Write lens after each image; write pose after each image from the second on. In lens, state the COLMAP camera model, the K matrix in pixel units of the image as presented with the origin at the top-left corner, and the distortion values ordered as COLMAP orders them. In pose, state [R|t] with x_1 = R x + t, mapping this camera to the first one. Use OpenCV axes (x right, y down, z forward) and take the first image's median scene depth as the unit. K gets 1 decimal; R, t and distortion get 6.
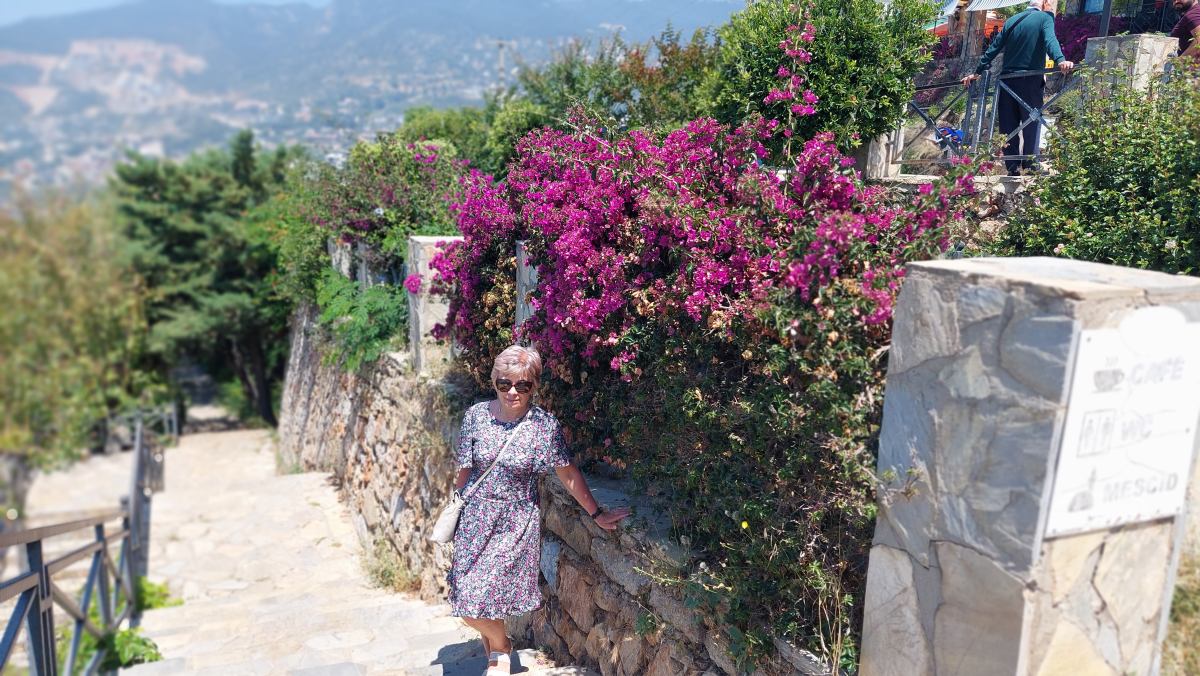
lens RADIAL K [[879.6, 0, 600.0], [0, 879.6, 338.0], [0, 0, 1]] dist [0.103918, -0.126348]
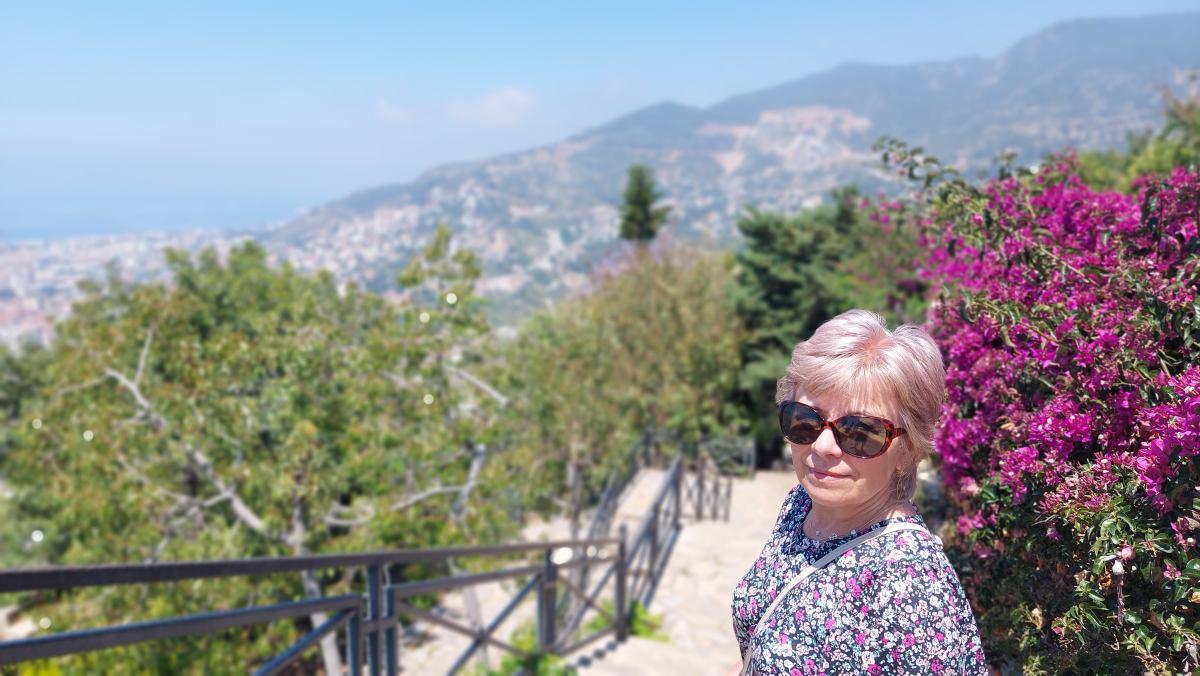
lens RADIAL K [[879.6, 0, 600.0], [0, 879.6, 338.0], [0, 0, 1]] dist [0.103918, -0.126348]
pose [[0.772109, 0.095231, -0.628314, 0.079666], [-0.130767, 0.991358, -0.010438, -0.024949], [0.621890, 0.090222, 0.777890, 0.104176]]
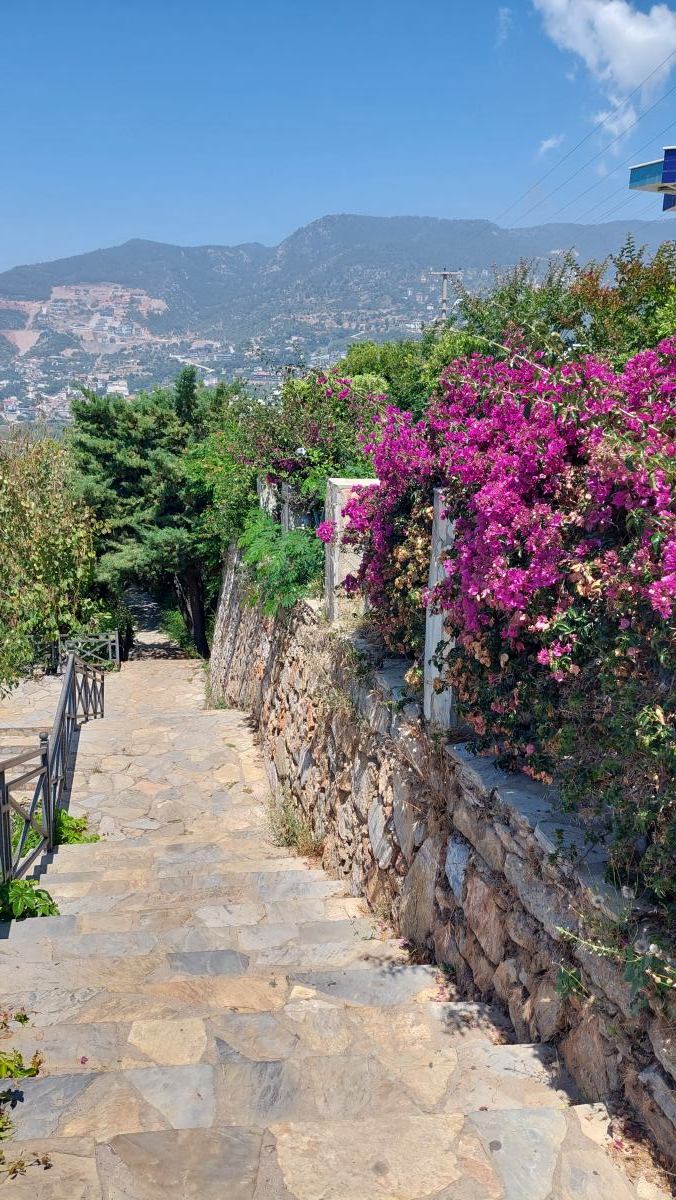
lens RADIAL K [[879.6, 0, 347.2], [0, 879.6, 613.9], [0, 0, 1]] dist [0.103918, -0.126348]
pose [[0.977892, 0.047624, -0.203613, 0.001843], [-0.038856, 0.998146, 0.046851, -0.013797], [0.205467, -0.037903, 0.977930, 0.074429]]
